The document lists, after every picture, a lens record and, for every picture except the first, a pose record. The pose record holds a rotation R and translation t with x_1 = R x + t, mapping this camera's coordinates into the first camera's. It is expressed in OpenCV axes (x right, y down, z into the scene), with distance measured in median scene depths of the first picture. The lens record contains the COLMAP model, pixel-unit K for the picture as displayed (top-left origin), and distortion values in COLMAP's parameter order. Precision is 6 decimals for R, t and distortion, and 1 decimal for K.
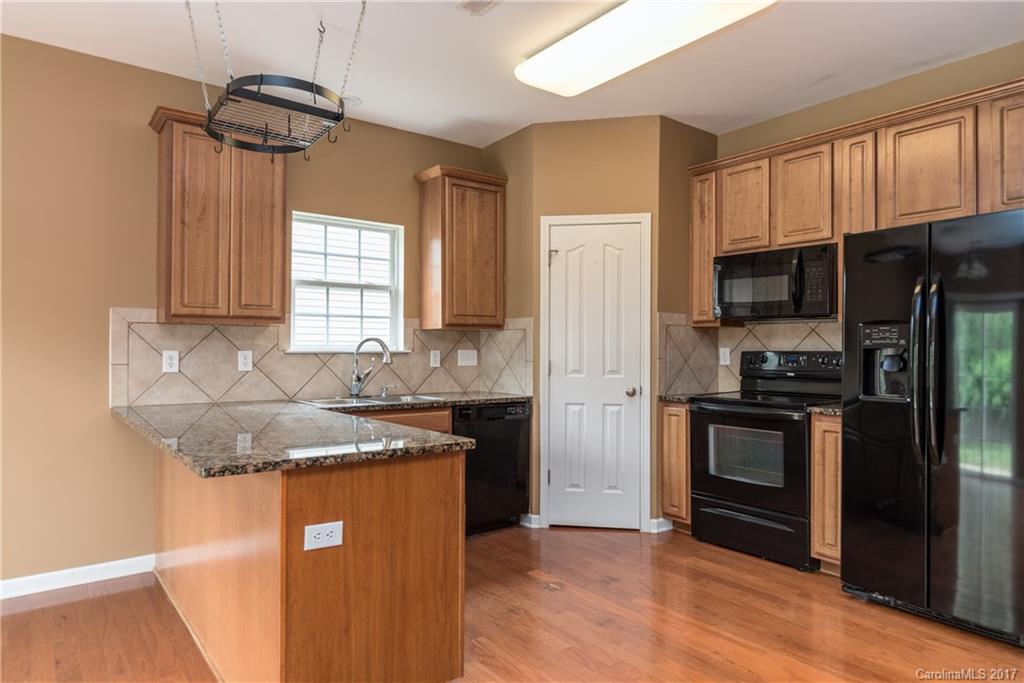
lens RADIAL K [[626.6, 0, 512.0], [0, 626.6, 341.5], [0, 0, 1]] dist [0.001654, 0.000246]
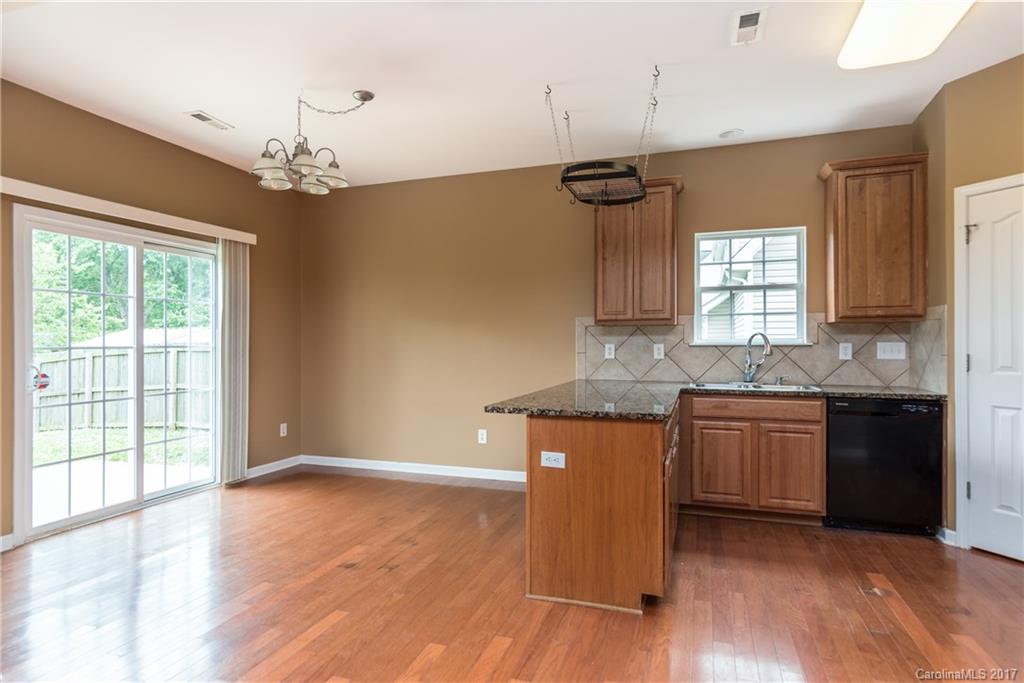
lens RADIAL K [[562.9, 0, 512.0], [0, 562.9, 341.5], [0, 0, 1]] dist [0.002115, 0.000916]
pose [[0.549643, -0.006166, -0.835377, 0.364970], [0.014350, 0.999895, 0.002062, 0.002131], [0.835276, -0.013121, 0.549674, 0.057415]]
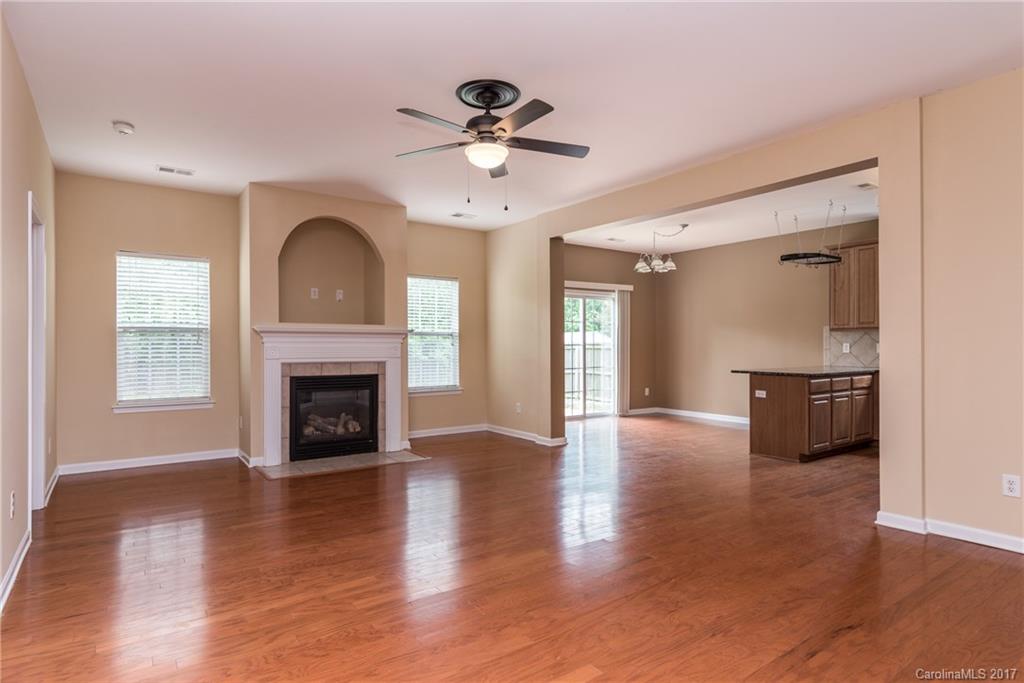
lens RADIAL K [[562.9, 0, 512.0], [0, 562.9, 341.5], [0, 0, 1]] dist [0.002115, 0.000916]
pose [[-0.036592, -0.006370, -0.999310, 1.305288], [0.014013, 0.999878, -0.006887, 0.004022], [0.999232, -0.014255, -0.036499, -0.135181]]
